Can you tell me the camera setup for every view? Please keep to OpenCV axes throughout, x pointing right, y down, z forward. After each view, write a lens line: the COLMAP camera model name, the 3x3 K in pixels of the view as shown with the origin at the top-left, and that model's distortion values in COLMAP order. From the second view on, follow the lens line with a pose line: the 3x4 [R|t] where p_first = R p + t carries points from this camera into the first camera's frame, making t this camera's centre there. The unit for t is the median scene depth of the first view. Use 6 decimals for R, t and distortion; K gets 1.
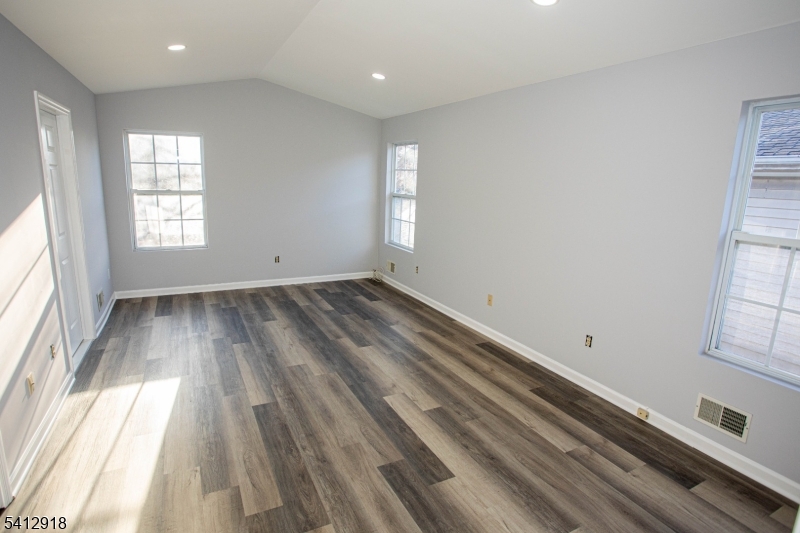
lens RADIAL K [[420.7, 0, 400.0], [0, 420.7, 266.5], [0, 0, 1]] dist [-0.041532, 0.000330]
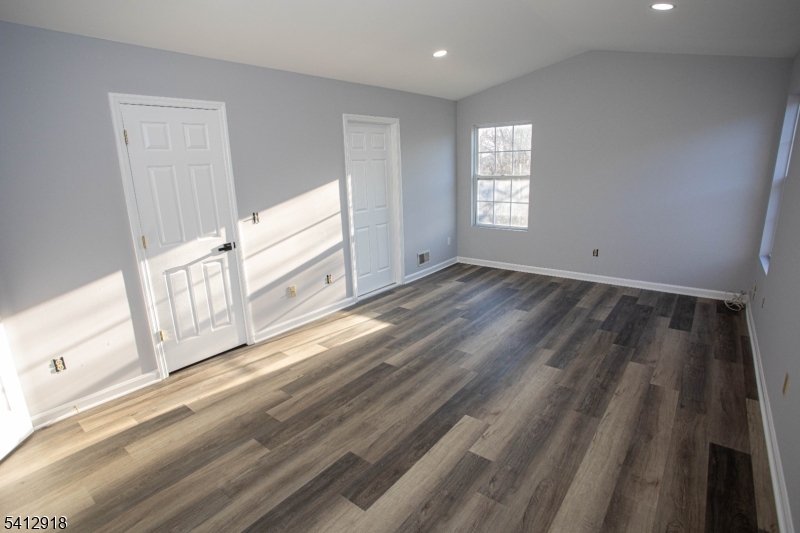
lens RADIAL K [[412.1, 0, 400.0], [0, 412.1, 266.5], [0, 0, 1]] dist [-0.071442, 0.033111]
pose [[0.398573, 0.176146, -0.900062, 0.441940], [-0.141970, 0.981403, 0.129197, -0.055291], [0.906082, 0.076288, 0.416169, 0.371010]]
